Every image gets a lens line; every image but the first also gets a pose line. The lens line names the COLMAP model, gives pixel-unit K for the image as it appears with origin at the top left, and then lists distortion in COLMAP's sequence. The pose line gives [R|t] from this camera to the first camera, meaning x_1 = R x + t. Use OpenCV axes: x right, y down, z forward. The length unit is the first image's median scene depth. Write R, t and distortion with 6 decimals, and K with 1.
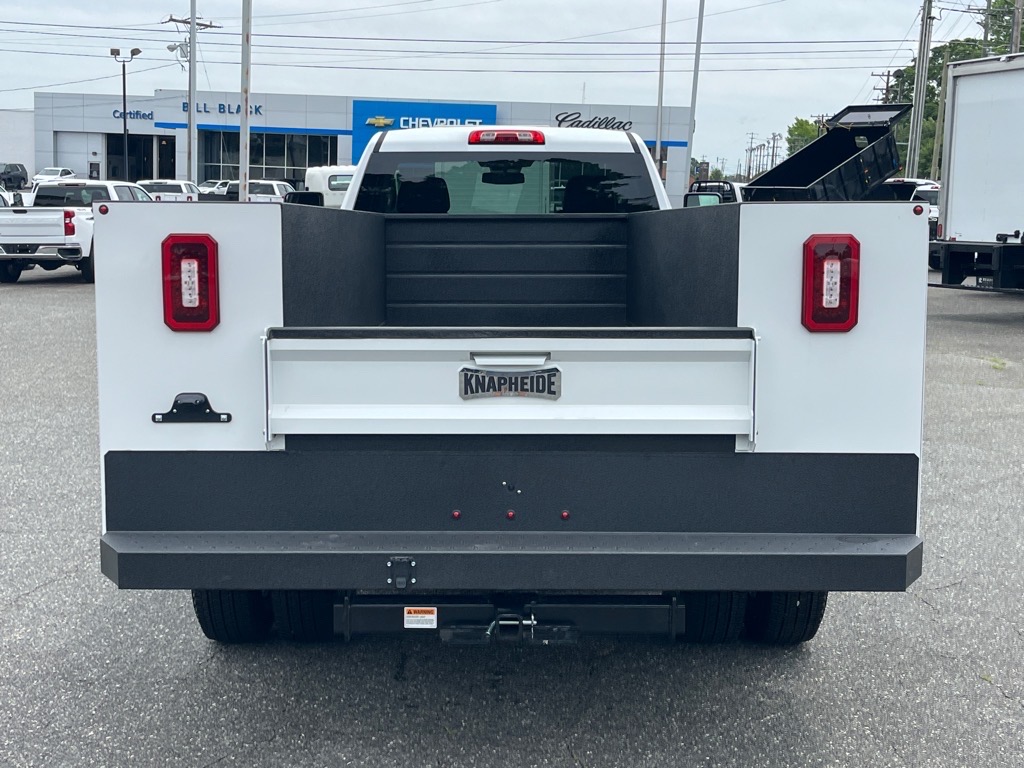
lens RADIAL K [[1403.1, 0, 513.5], [0, 1403.1, 381.8], [0, 0, 1]] dist [0.028495, 0.000000]
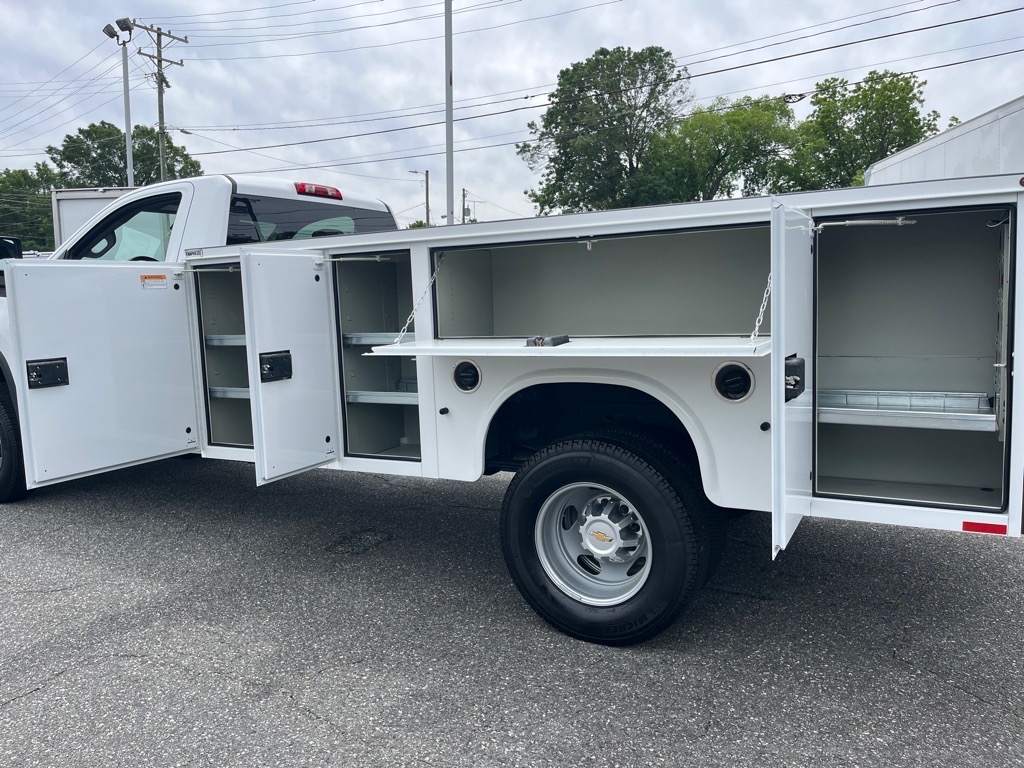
lens RADIAL K [[778.6, 0, 509.2], [0, 778.6, 381.4], [0, 0, 1]] dist [0.011457, 0.003705]
pose [[0.487076, -0.118042, 0.865345, -0.881621], [0.135930, 0.988996, 0.058399, -0.058041], [-0.862717, 0.089181, 0.497762, 0.957623]]
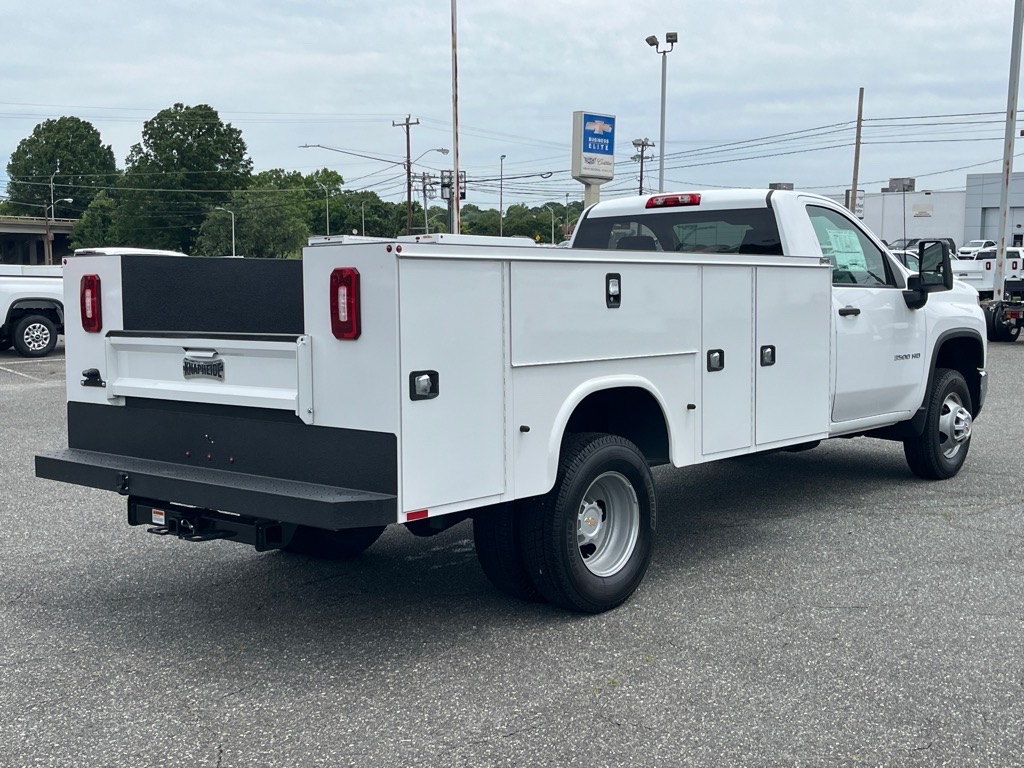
lens RADIAL K [[1237.2, 0, 511.1], [0, 1237.2, 387.8], [0, 0, 1]] dist [0.042598, 0.000000]
pose [[0.754585, 0.041944, -0.654860, 1.033575], [-0.064690, 0.997849, -0.010628, 0.012801], [0.653006, 0.050383, 0.755675, 0.186914]]
